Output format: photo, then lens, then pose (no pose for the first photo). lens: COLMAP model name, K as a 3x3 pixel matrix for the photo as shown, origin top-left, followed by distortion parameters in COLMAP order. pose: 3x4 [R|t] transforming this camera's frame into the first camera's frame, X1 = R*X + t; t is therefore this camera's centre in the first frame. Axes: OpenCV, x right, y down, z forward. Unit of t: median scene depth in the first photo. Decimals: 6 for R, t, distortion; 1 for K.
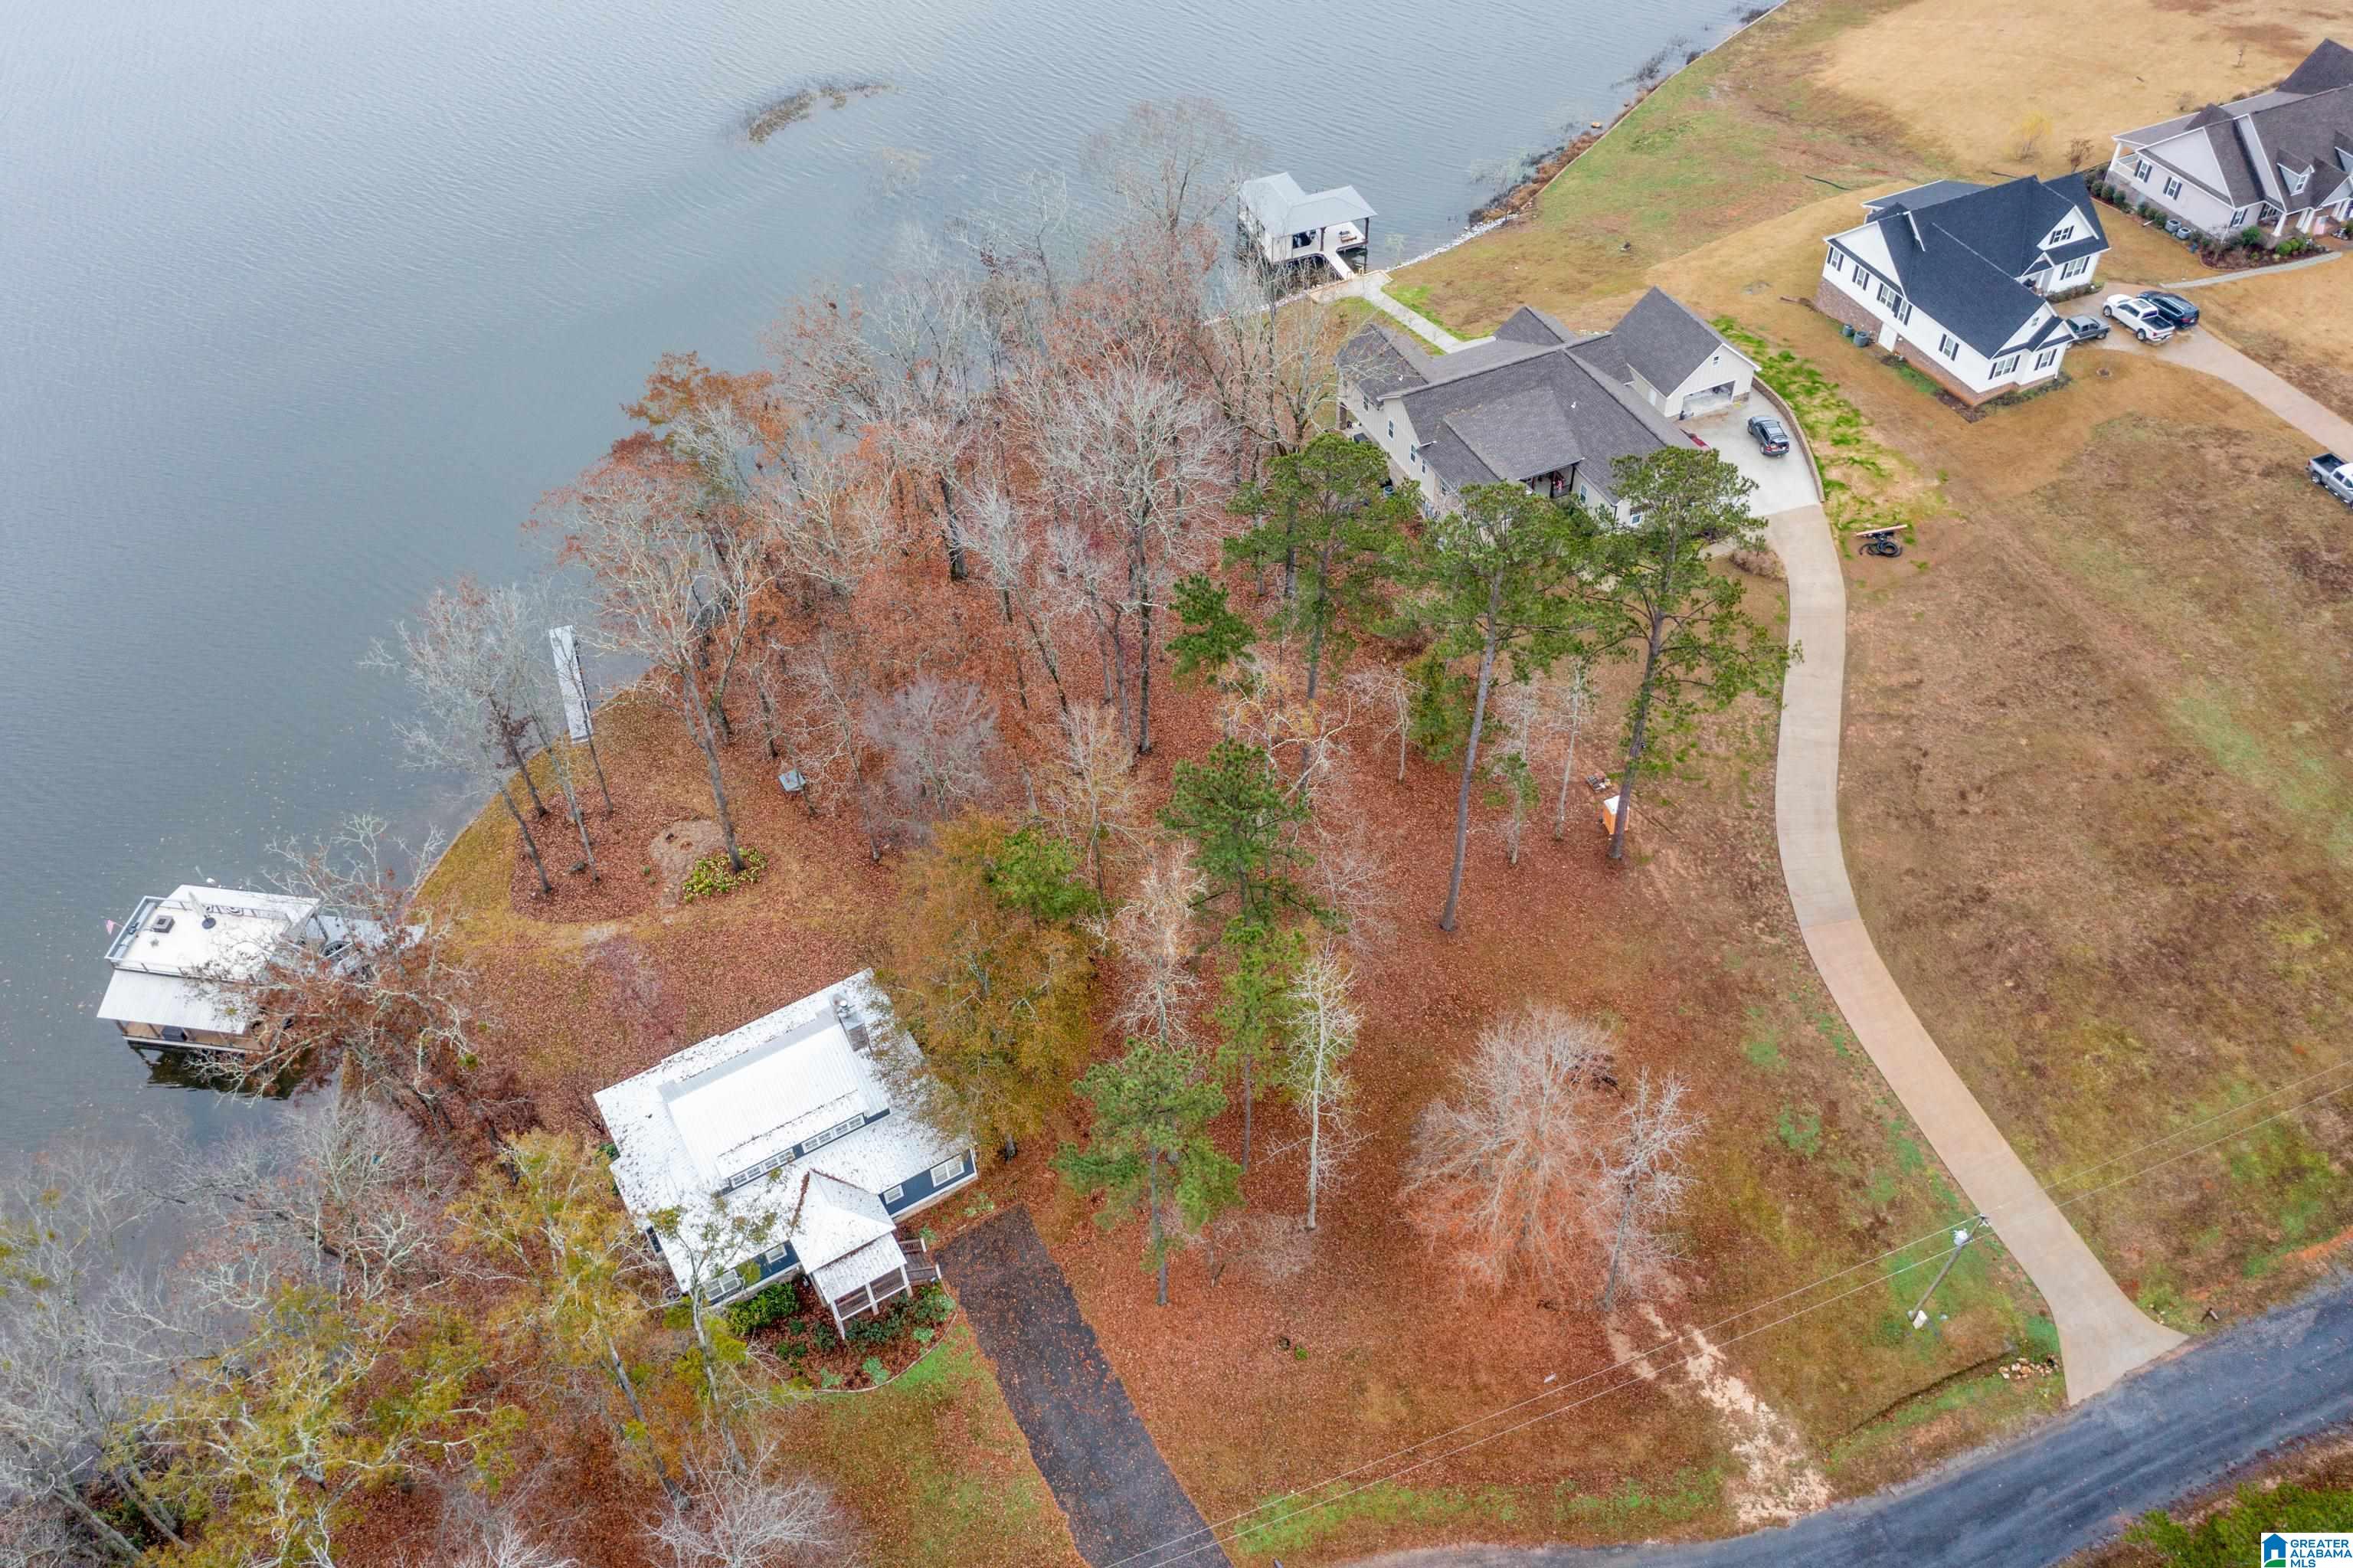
lens RADIAL K [[1888.5, 0, 1191.5], [0, 1888.5, 744.0], [0, 0, 1]] dist [-0.006069, -0.004524]
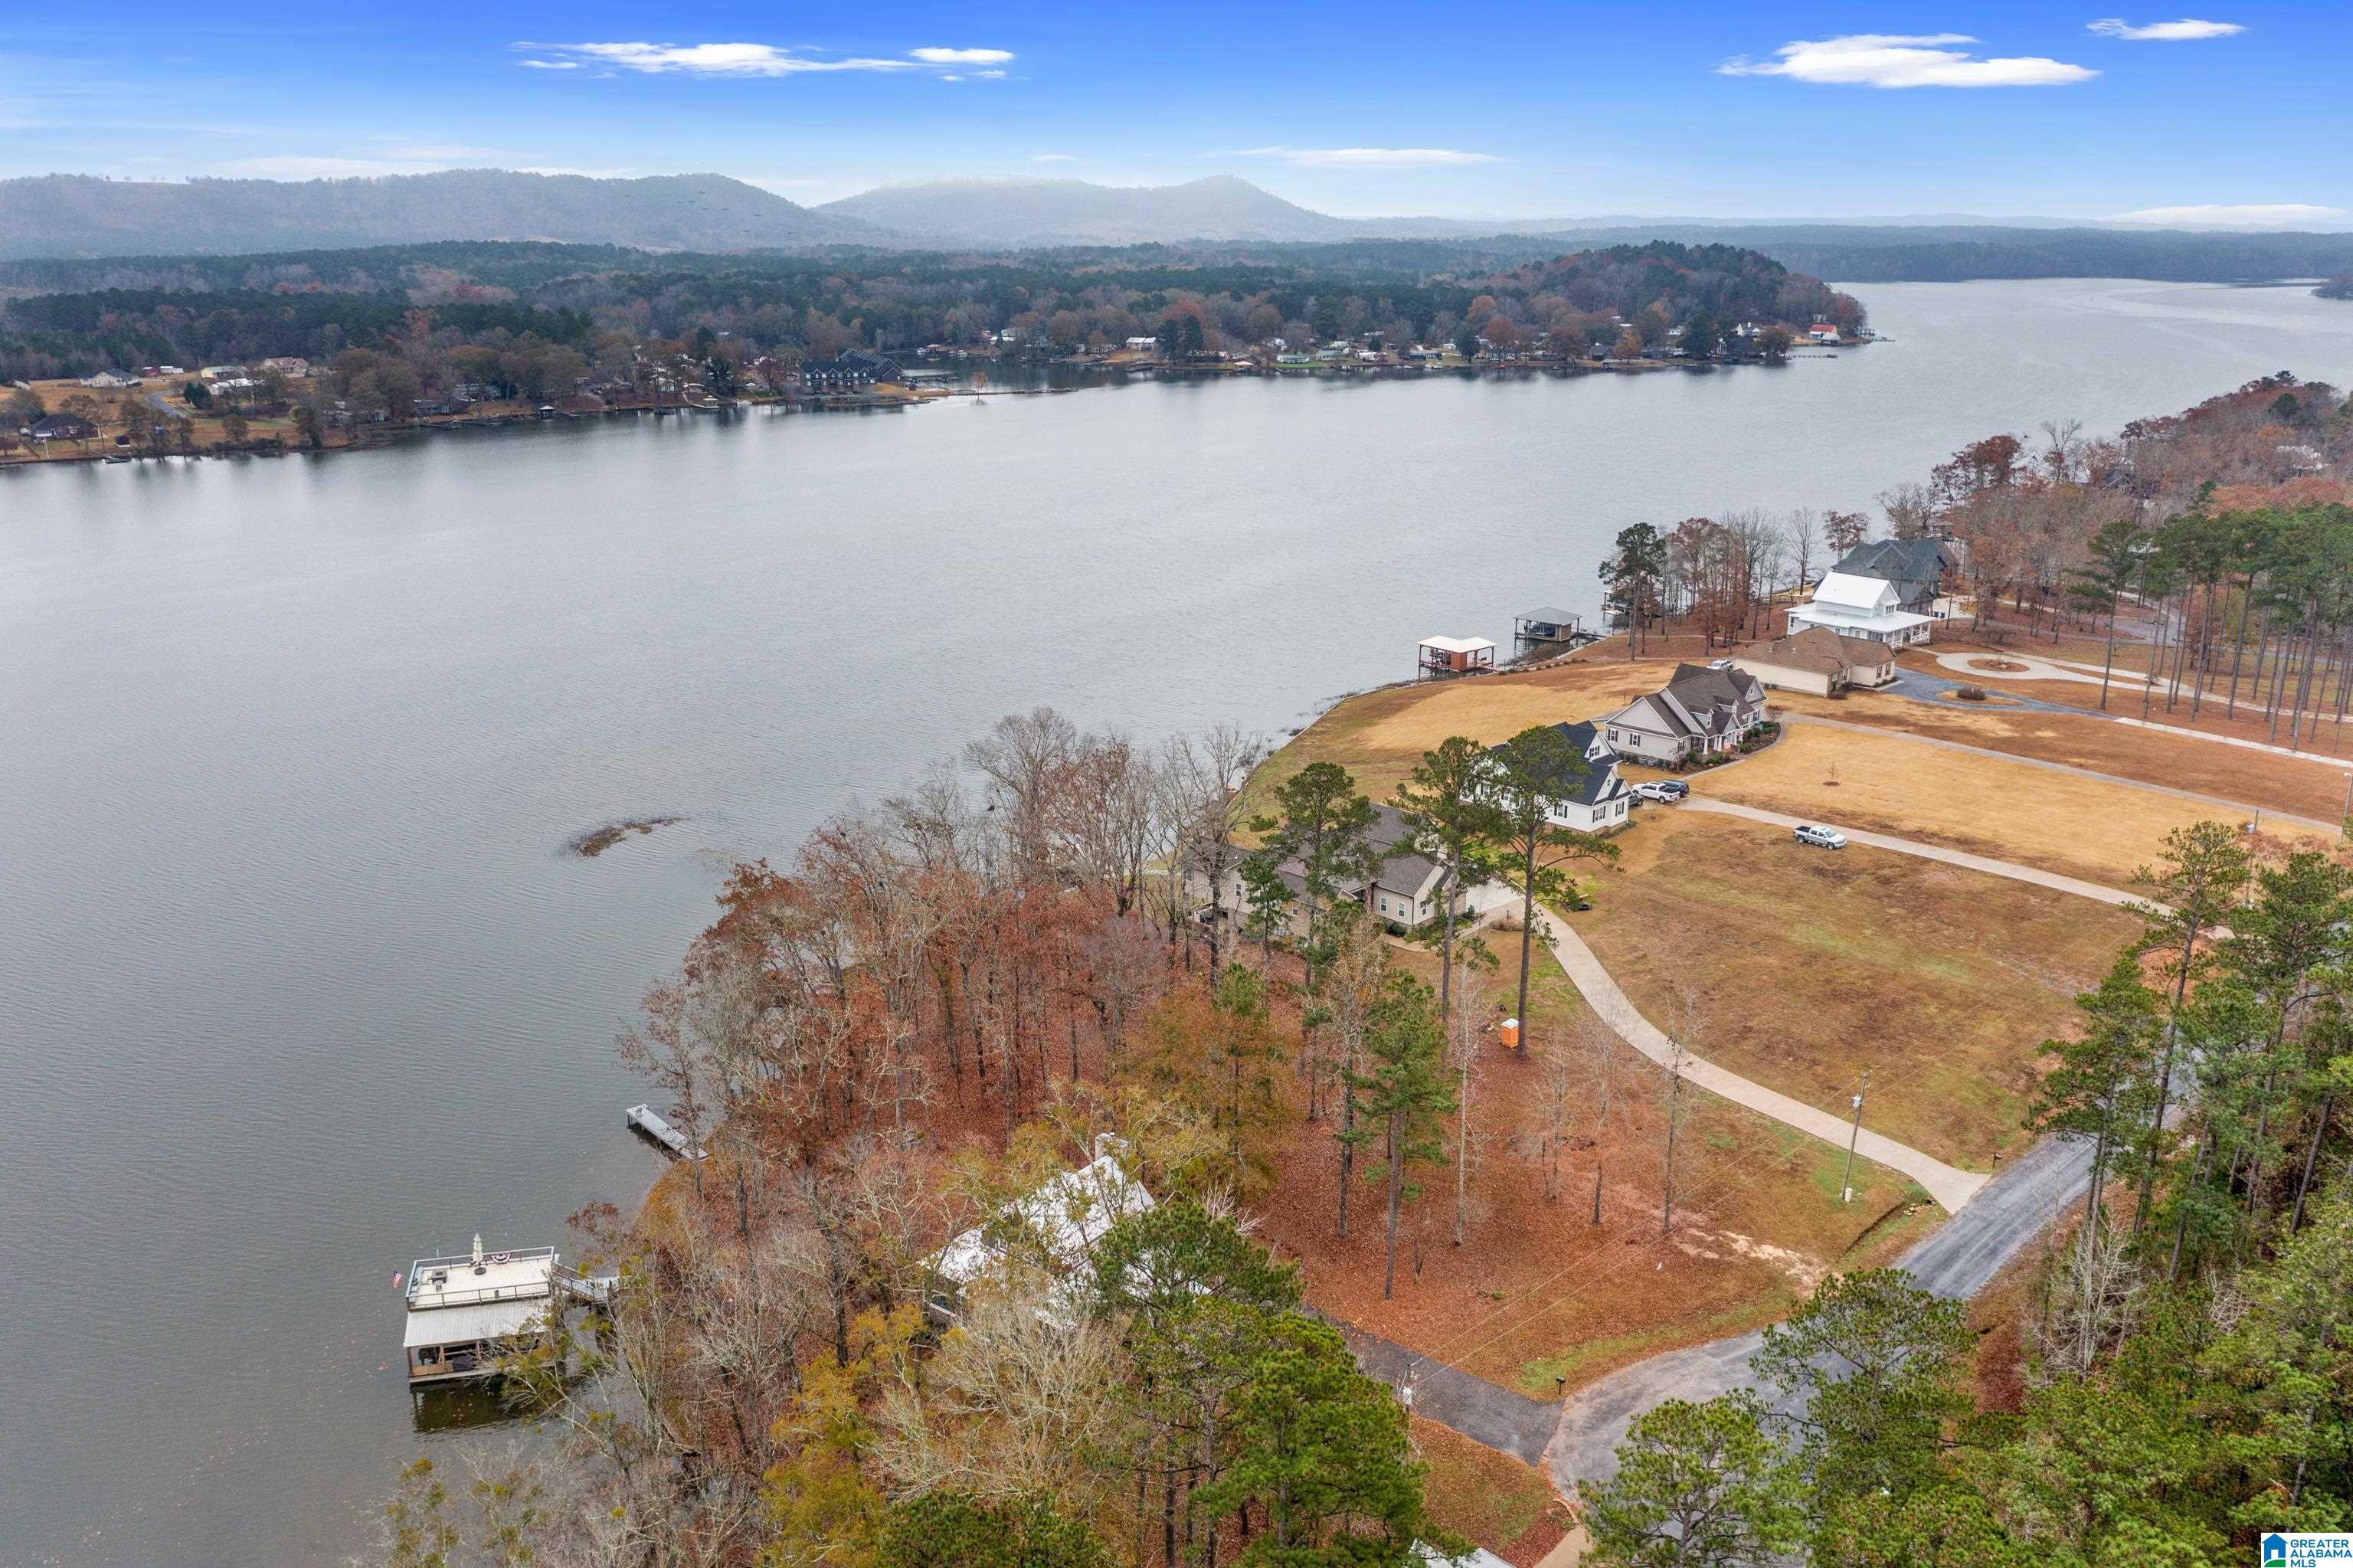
lens RADIAL K [[1899.1, 0, 1176.5], [0, 1899.1, 784.0], [0, 0, 1]] dist [-0.001901, -0.002098]
pose [[0.934404, -0.071712, 0.348922, -0.521519], [0.231010, 0.867612, -0.440322, 0.462945], [-0.271152, 0.492043, 0.827267, -0.241347]]
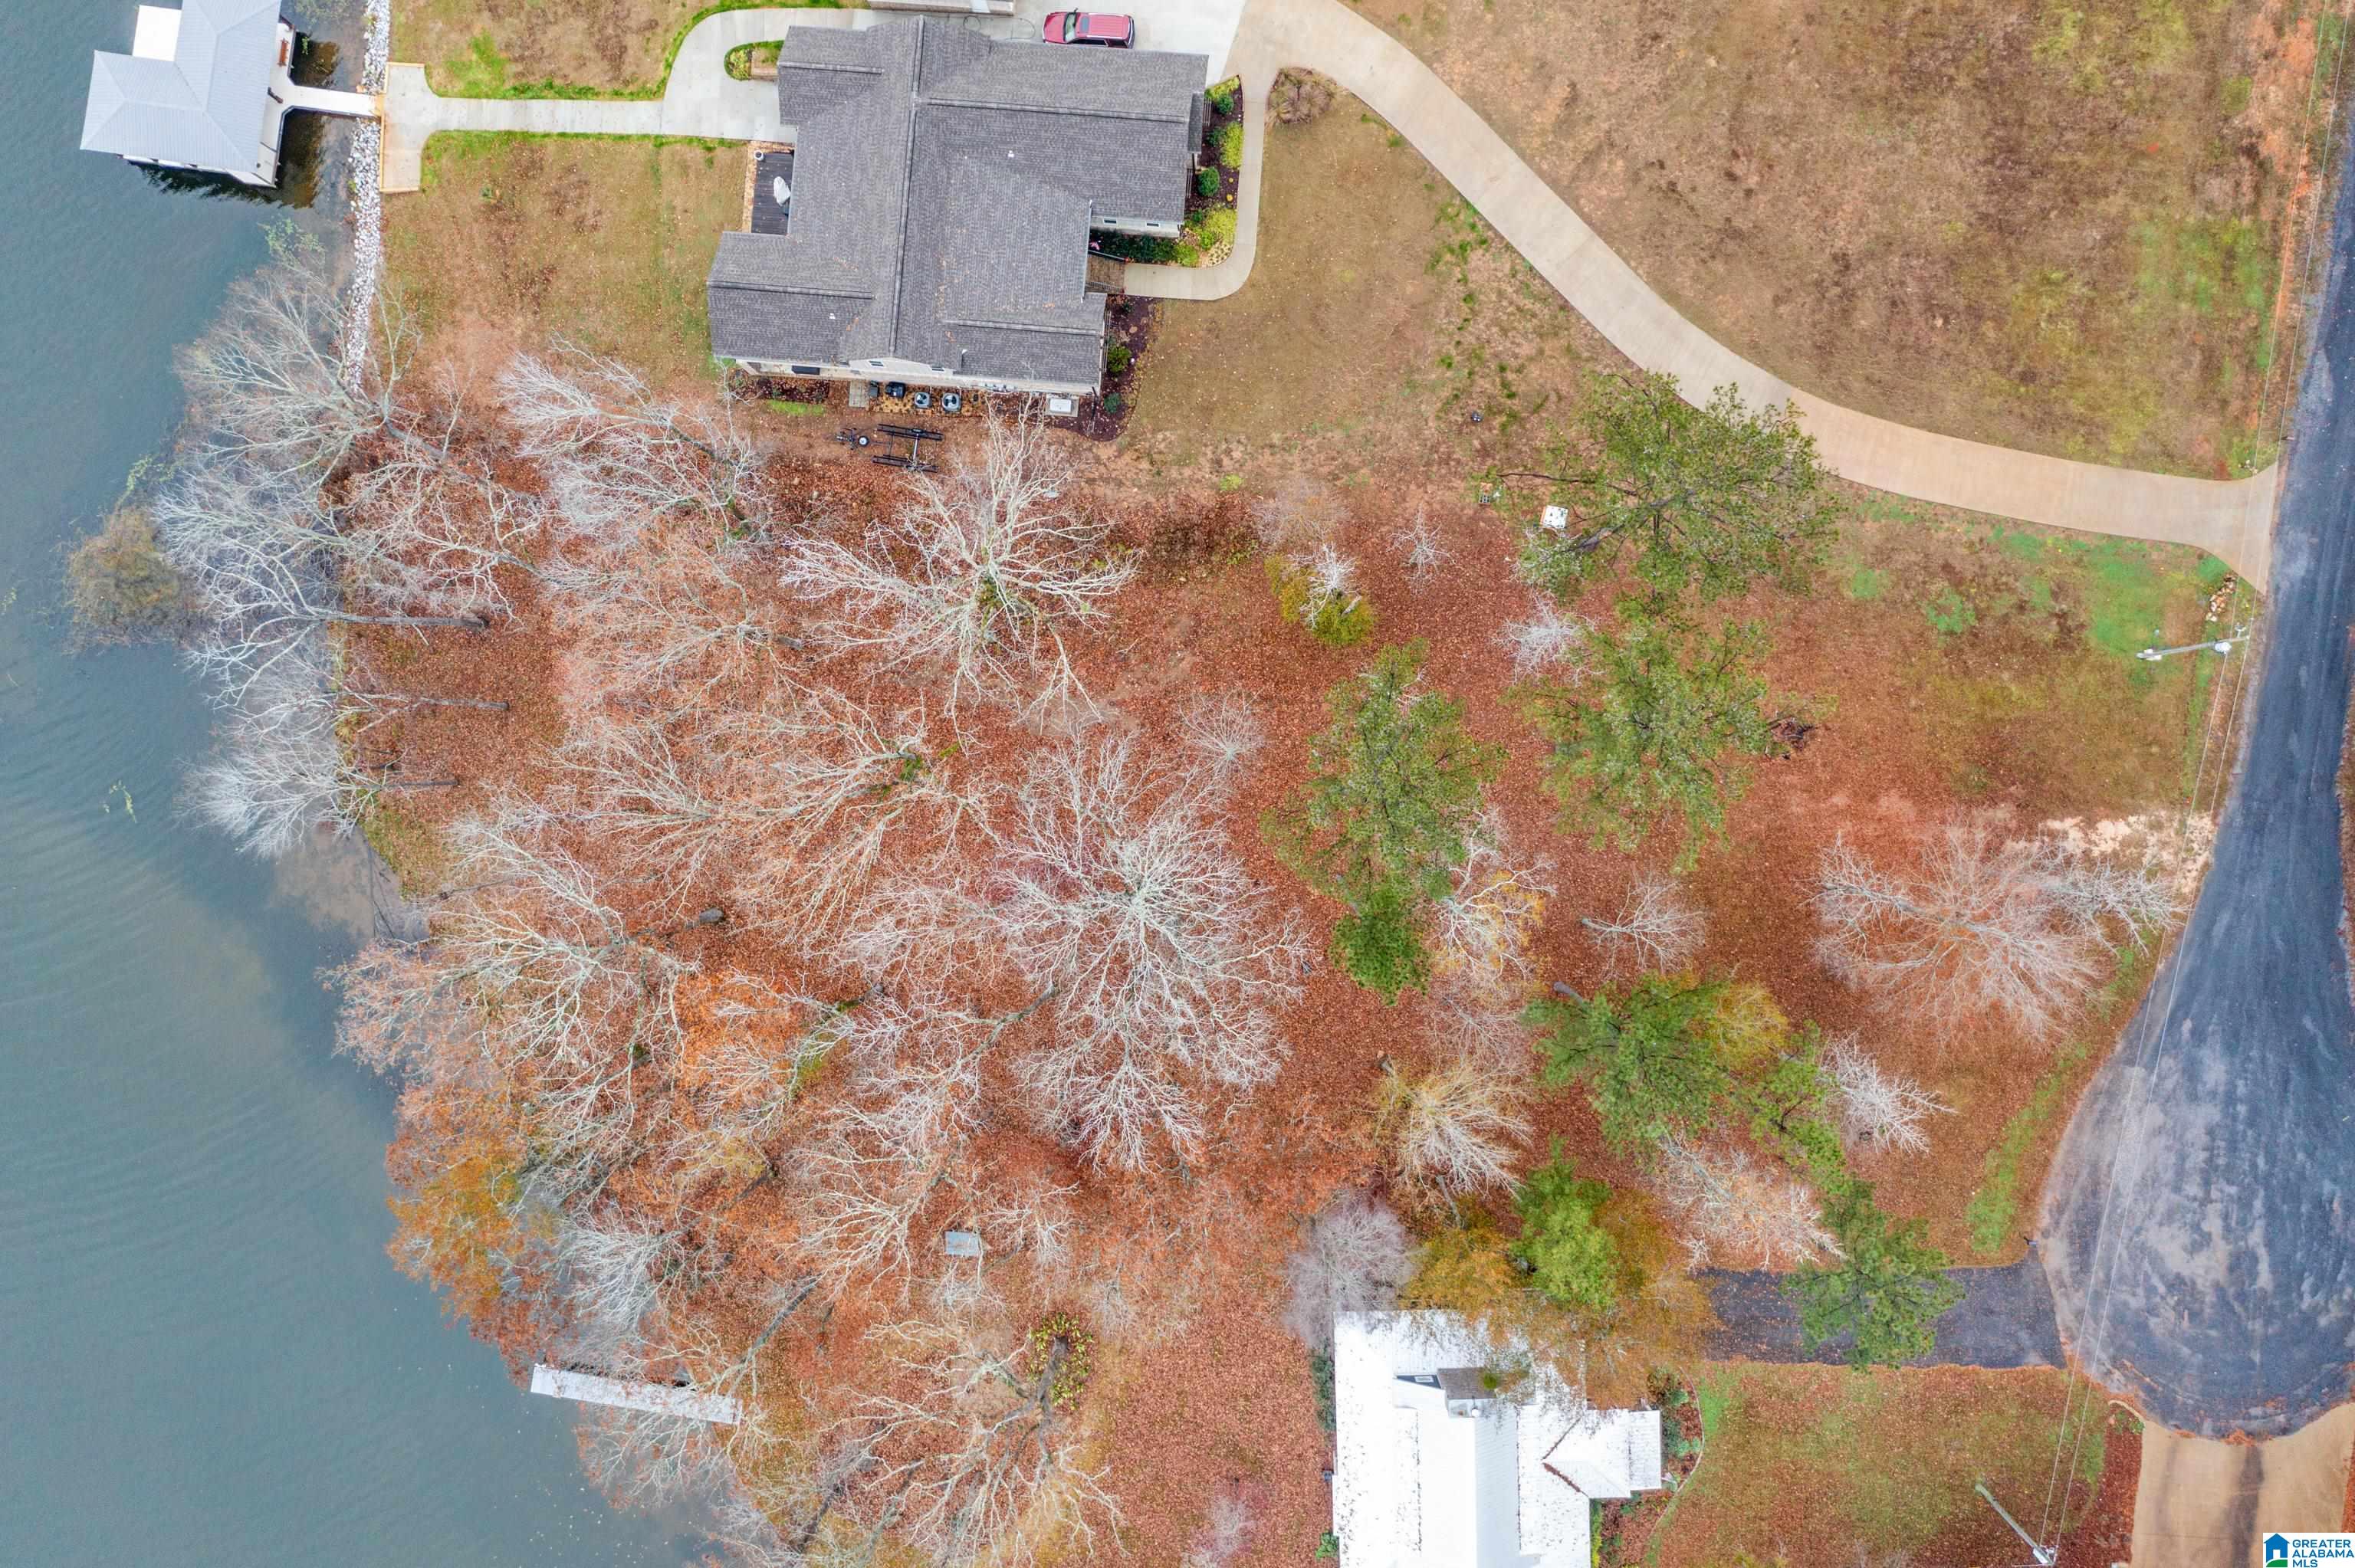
lens RADIAL K [[1889.8, 0, 1192.5], [0, 1889.8, 744.0], [0, 0, 1]] dist [-0.006069, -0.004524]
pose [[0.491882, -0.870534, 0.014909, 0.031821], [0.623955, 0.364396, 0.691300, -0.666937], [-0.607233, -0.330735, 0.722414, 0.417365]]
